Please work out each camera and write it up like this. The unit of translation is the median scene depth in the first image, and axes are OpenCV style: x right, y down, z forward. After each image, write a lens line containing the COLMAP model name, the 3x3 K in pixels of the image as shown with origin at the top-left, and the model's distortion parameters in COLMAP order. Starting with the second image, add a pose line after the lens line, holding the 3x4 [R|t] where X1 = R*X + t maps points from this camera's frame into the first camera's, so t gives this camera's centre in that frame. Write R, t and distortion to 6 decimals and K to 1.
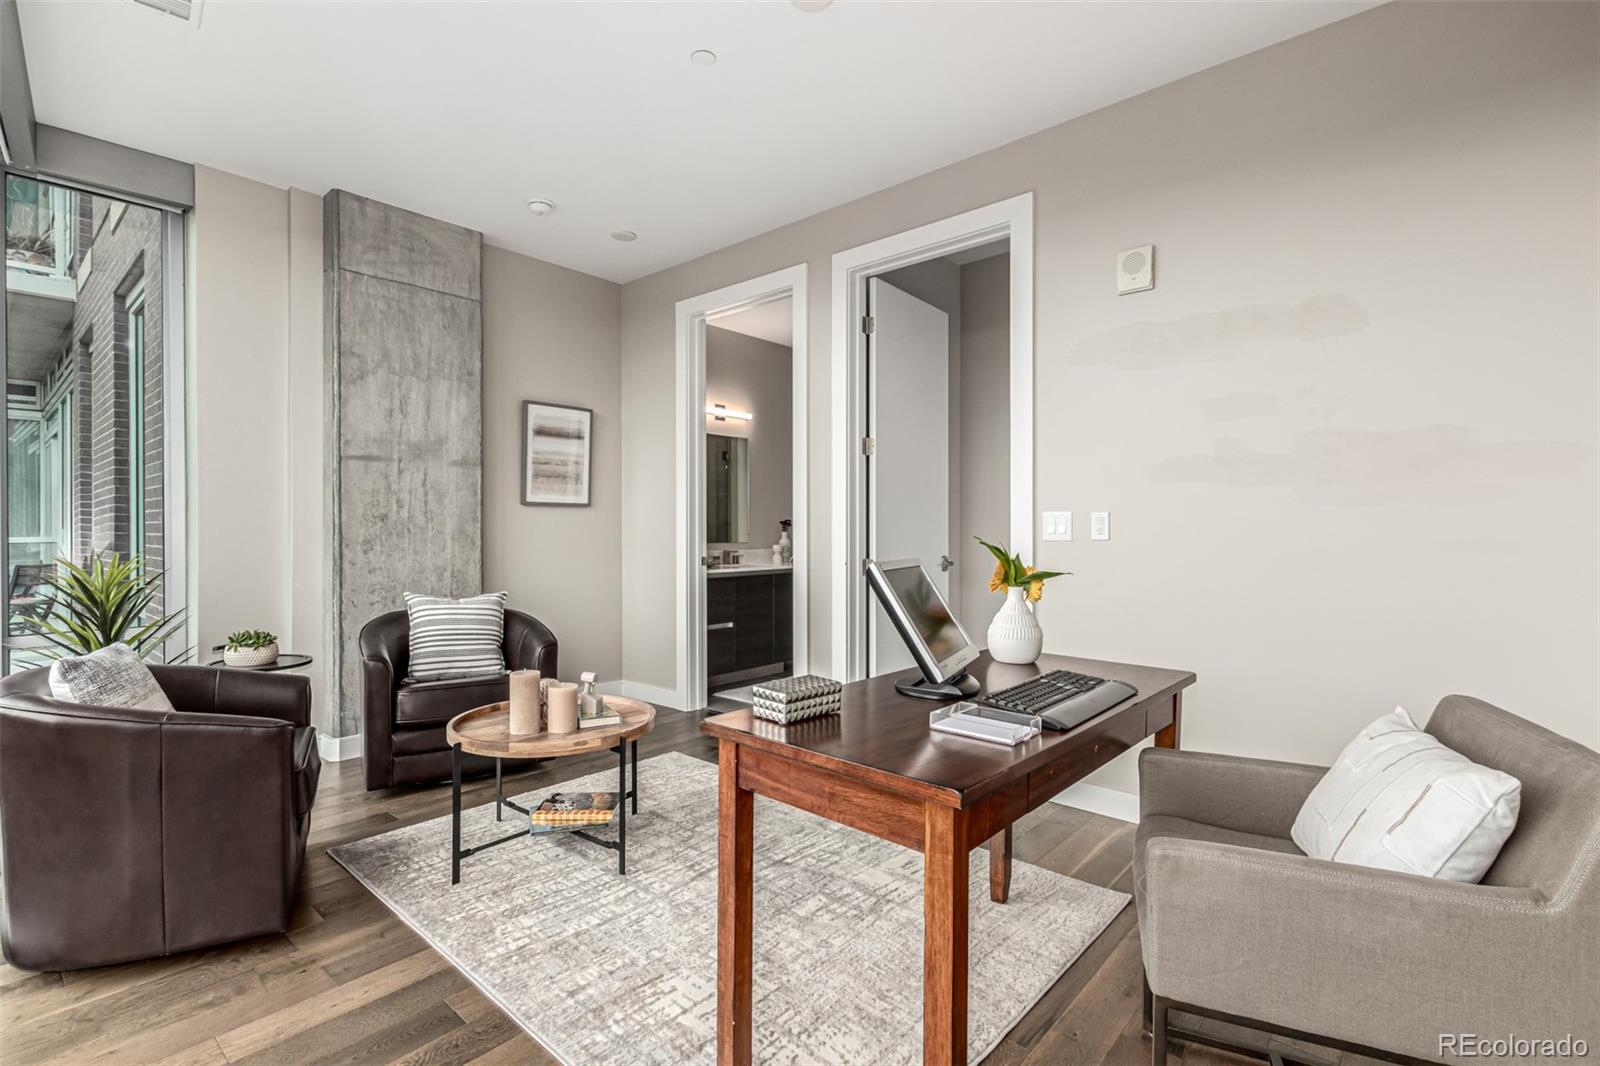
lens RADIAL K [[733.3, 0, 801.2], [0, 733.3, 530.9], [0, 0, 1]] dist [-0.000565, 0.001244]
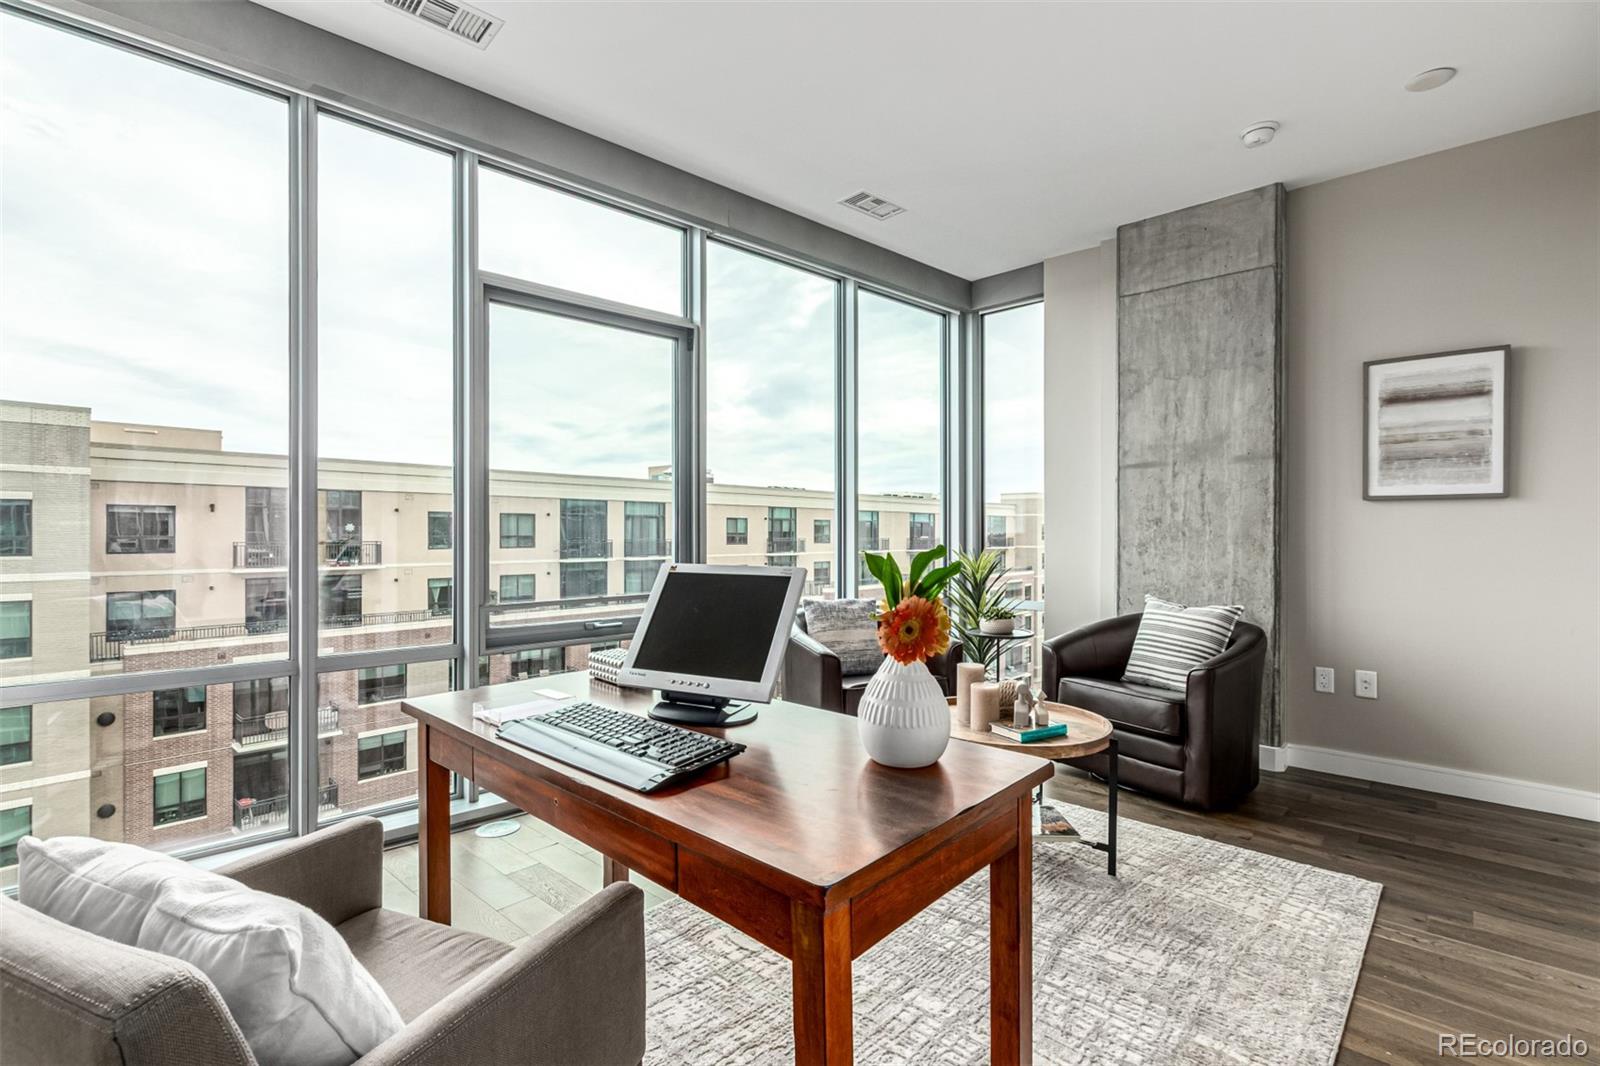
lens RADIAL K [[733.3, 0, 797.7], [0, 733.3, 537.7], [0, 0, 1]] dist [-0.000565, 0.001244]
pose [[-0.015988, 0.005035, -0.999860, 0.455479], [-0.004297, 0.999978, 0.005104, 0.001732], [0.999863, 0.004378, -0.015966, 0.496496]]
